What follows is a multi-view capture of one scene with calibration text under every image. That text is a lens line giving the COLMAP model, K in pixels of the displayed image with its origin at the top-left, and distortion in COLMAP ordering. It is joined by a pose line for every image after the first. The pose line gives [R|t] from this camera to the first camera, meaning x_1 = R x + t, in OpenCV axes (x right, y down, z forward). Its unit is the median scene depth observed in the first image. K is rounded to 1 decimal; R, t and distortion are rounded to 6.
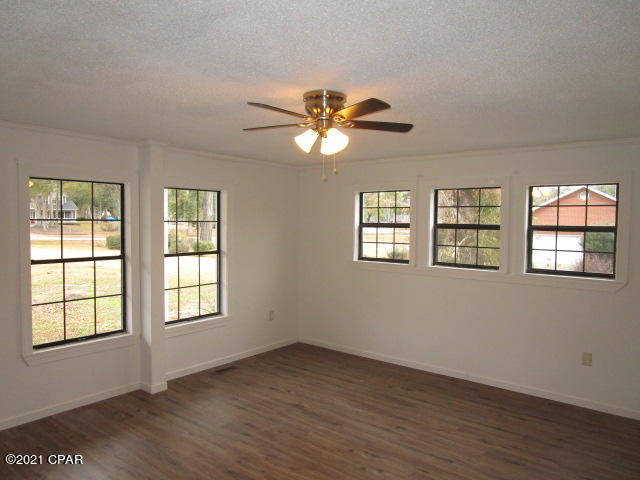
lens RADIAL K [[458.0, 0, 320.0], [0, 458.0, 240.0], [0, 0, 1]] dist [-0.041390, 0.032277]
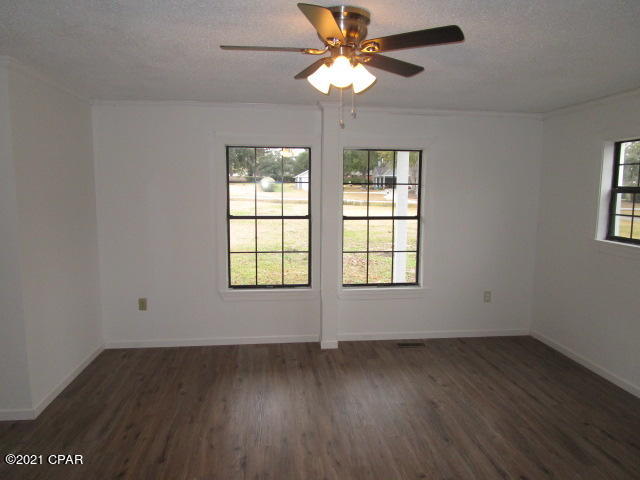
lens RADIAL K [[458.0, 0, 320.0], [0, 458.0, 240.0], [0, 0, 1]] dist [-0.041390, 0.032277]
pose [[0.715363, 0.082712, -0.693840, 0.326712], [-0.033020, 0.995862, 0.084672, -0.000600], [0.697972, -0.037660, 0.715134, 0.244001]]
